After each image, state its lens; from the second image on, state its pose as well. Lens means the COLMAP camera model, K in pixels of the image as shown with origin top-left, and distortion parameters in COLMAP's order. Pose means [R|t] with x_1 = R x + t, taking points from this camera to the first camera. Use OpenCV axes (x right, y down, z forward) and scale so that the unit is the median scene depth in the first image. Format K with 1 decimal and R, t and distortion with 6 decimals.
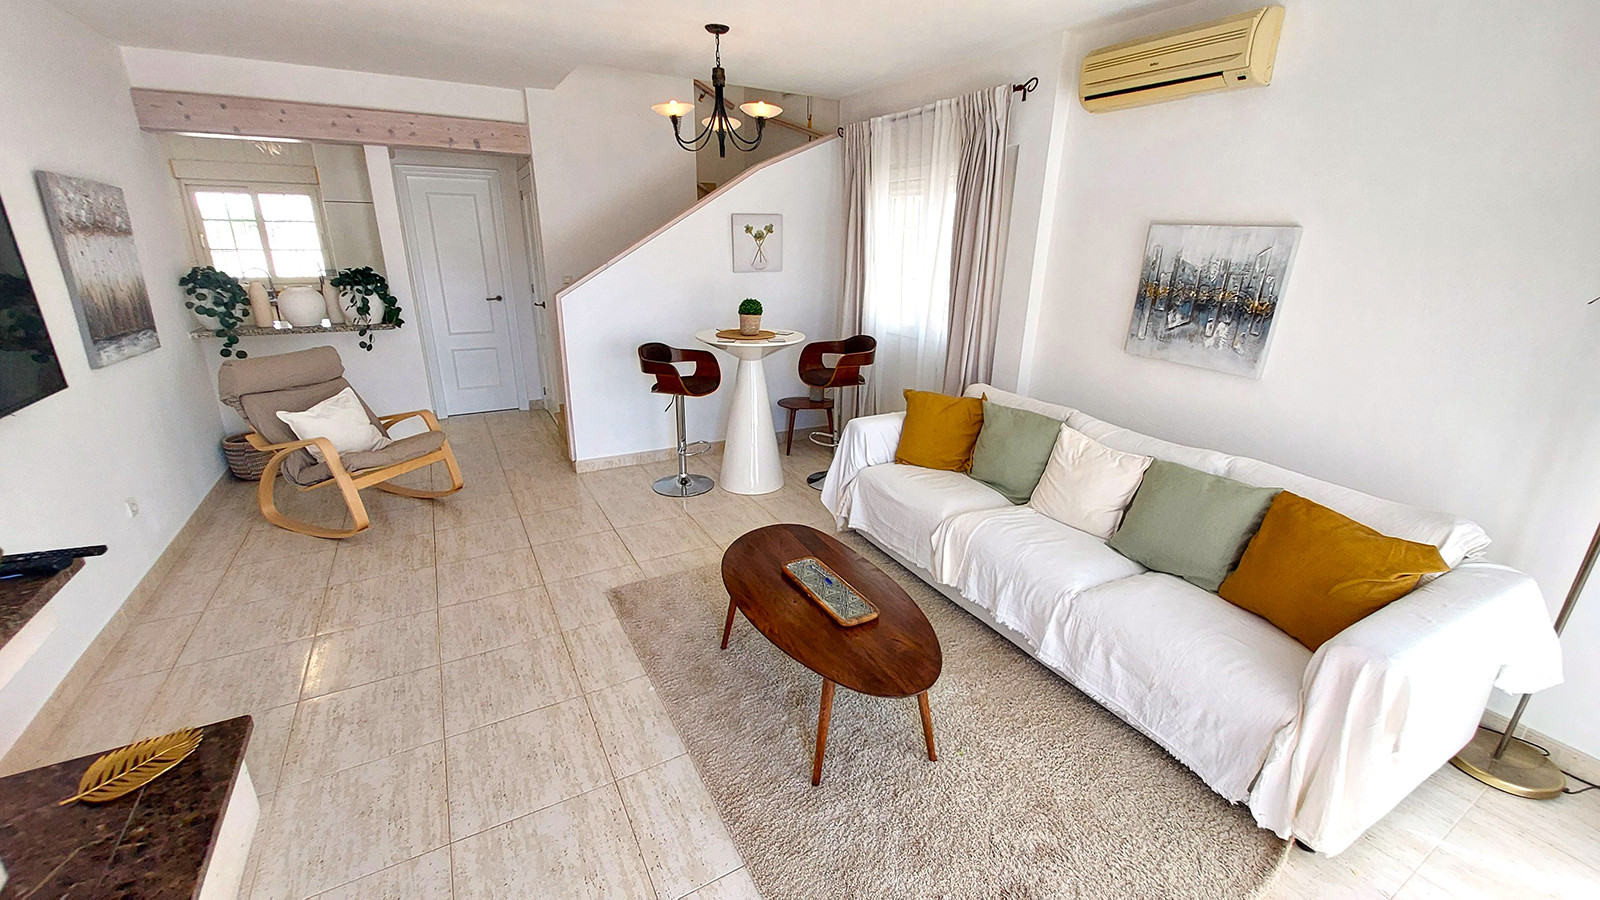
lens RADIAL K [[637.1, 0, 800.0], [0, 637.1, 450.0], [0, 0, 1]] dist [0.006682, -0.006818]
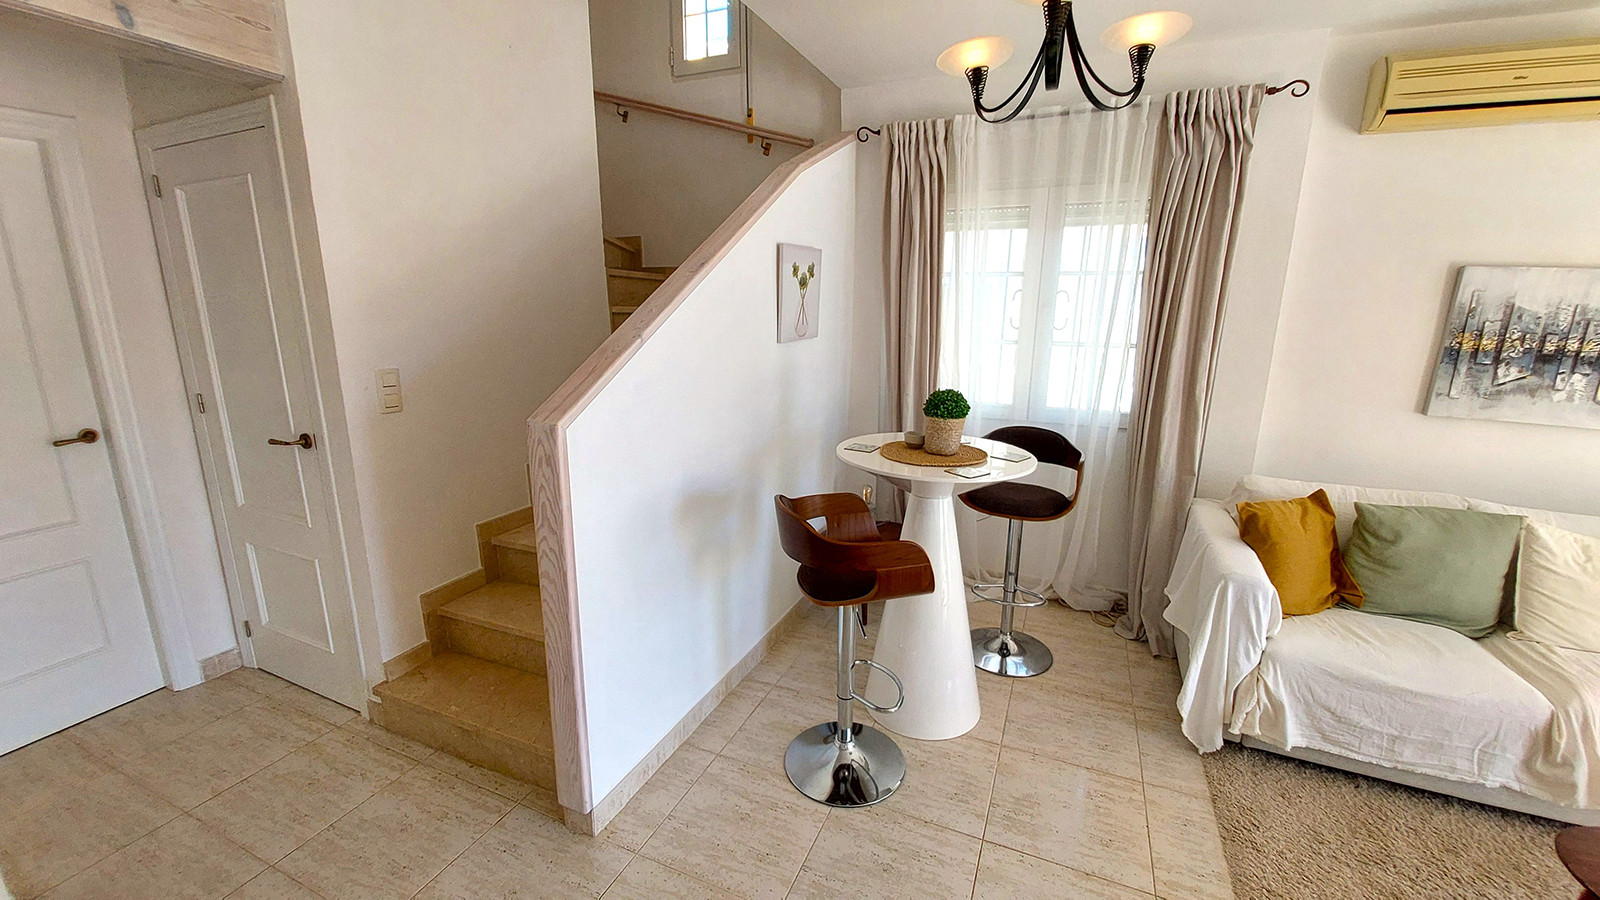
lens RADIAL K [[637.1, 0, 800.0], [0, 637.1, 450.0], [0, 0, 1]] dist [0.006682, -0.006818]
pose [[0.799171, -0.144161, 0.583561, -0.697973], [0.193826, 0.980763, -0.023155, -0.269409], [-0.568997, 0.131614, 0.811739, 0.862041]]
